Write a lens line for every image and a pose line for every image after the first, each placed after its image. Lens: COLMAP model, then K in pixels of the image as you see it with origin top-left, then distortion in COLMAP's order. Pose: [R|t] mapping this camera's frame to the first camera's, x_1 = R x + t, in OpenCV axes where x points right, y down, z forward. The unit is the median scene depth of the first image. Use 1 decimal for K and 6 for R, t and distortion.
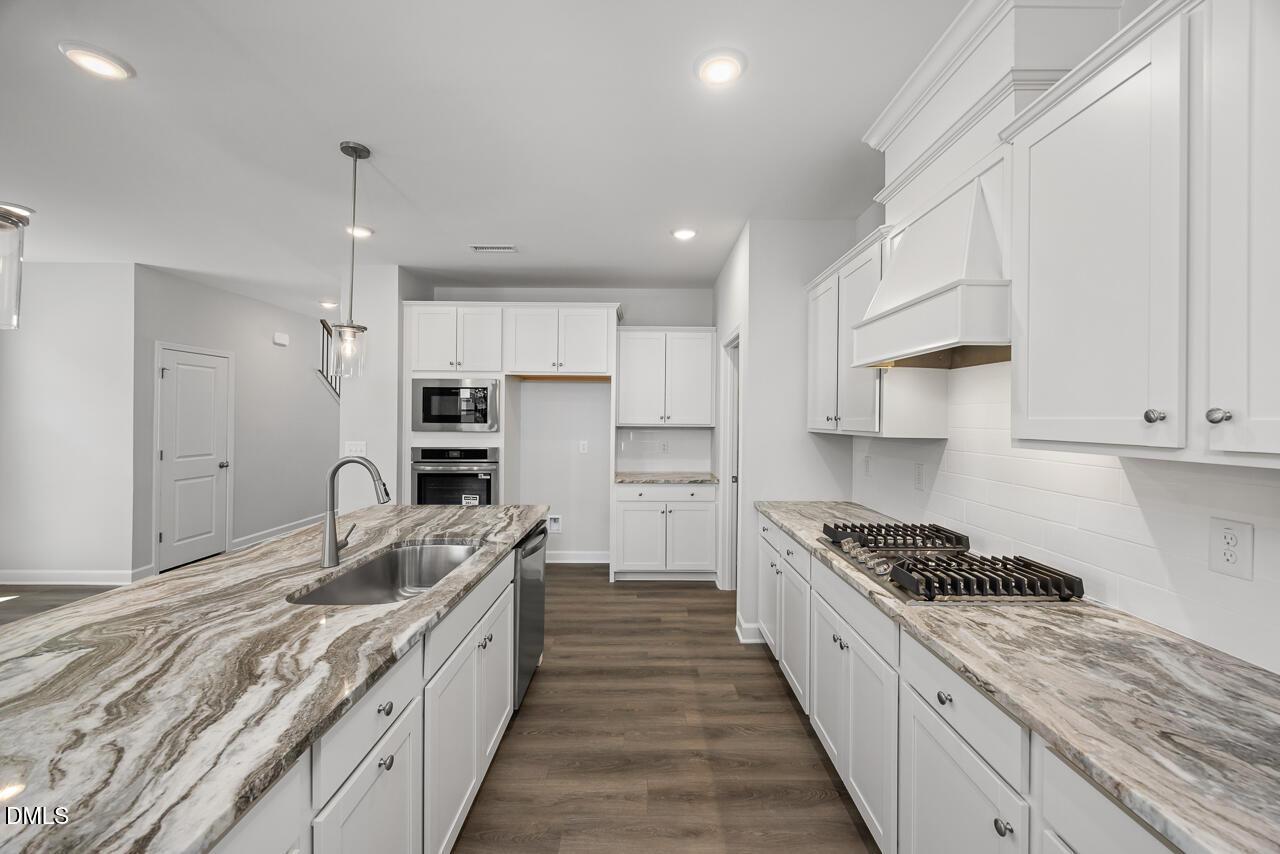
lens RADIAL K [[489.6, 0, 644.1], [0, 489.6, 420.8], [0, 0, 1]] dist [-0.000214, -0.000058]
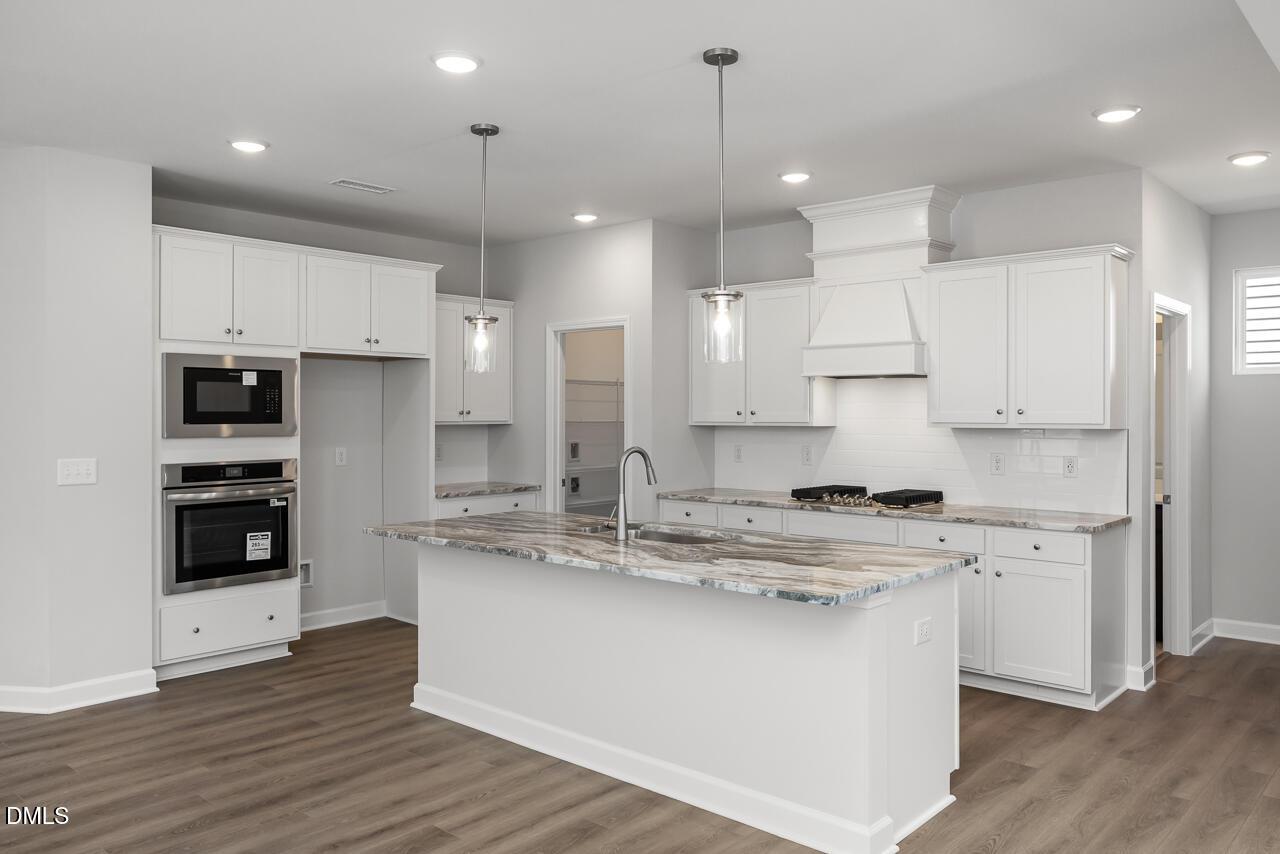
lens RADIAL K [[951.8, 0, 641.8], [0, 951.8, 417.8], [0, 0, 1]] dist [-0.004971, -0.000029]
pose [[0.670872, -0.011203, 0.741489, -1.923876], [0.009380, 0.999934, 0.006620, -0.013192], [-0.741514, 0.002514, 0.670933, -0.487750]]
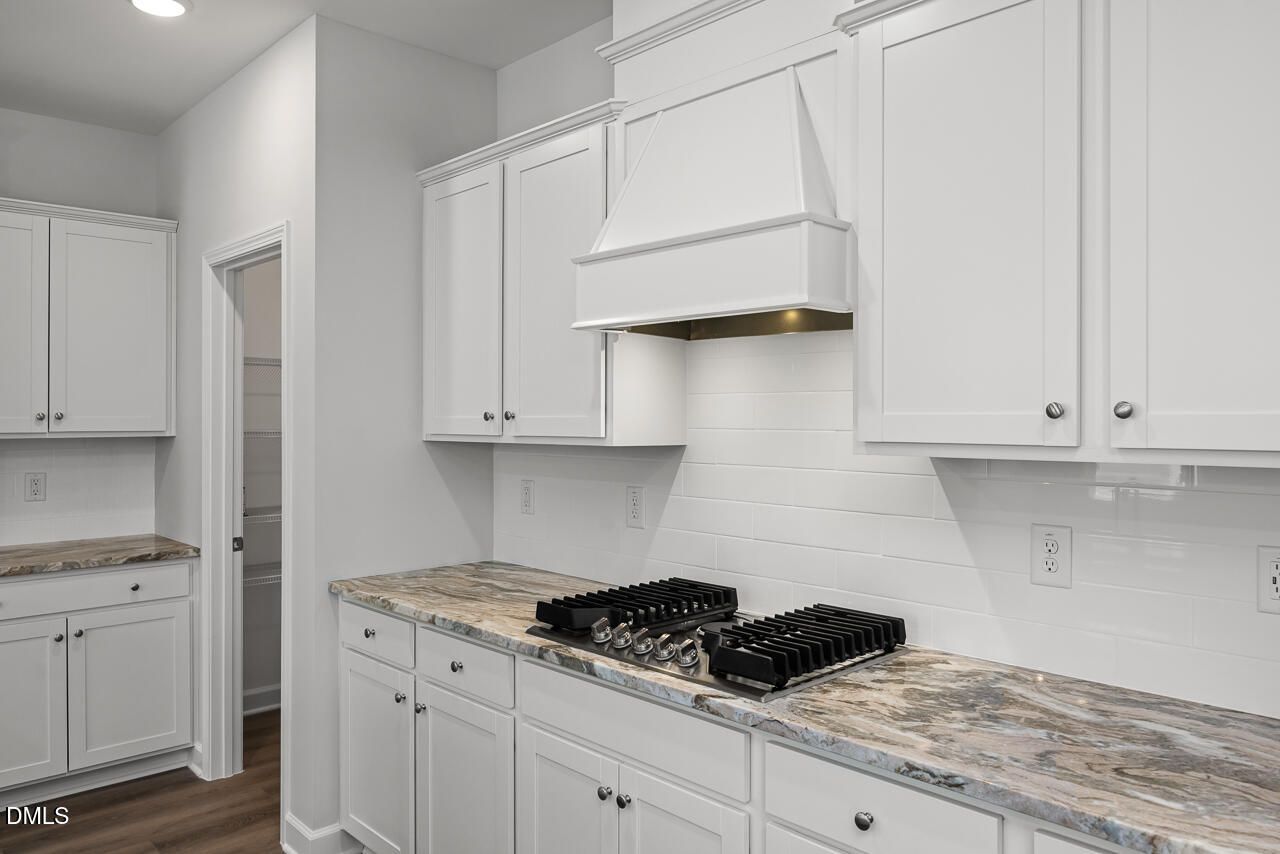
lens RADIAL K [[906.8, 0, 640.1], [0, 906.8, 424.6], [0, 0, 1]] dist [-0.002166, 0.001171]
pose [[0.728794, -0.013812, 0.684594, -0.265002], [0.010630, 0.999904, 0.008857, -0.003074], [-0.684651, 0.000822, 0.728871, 0.156301]]
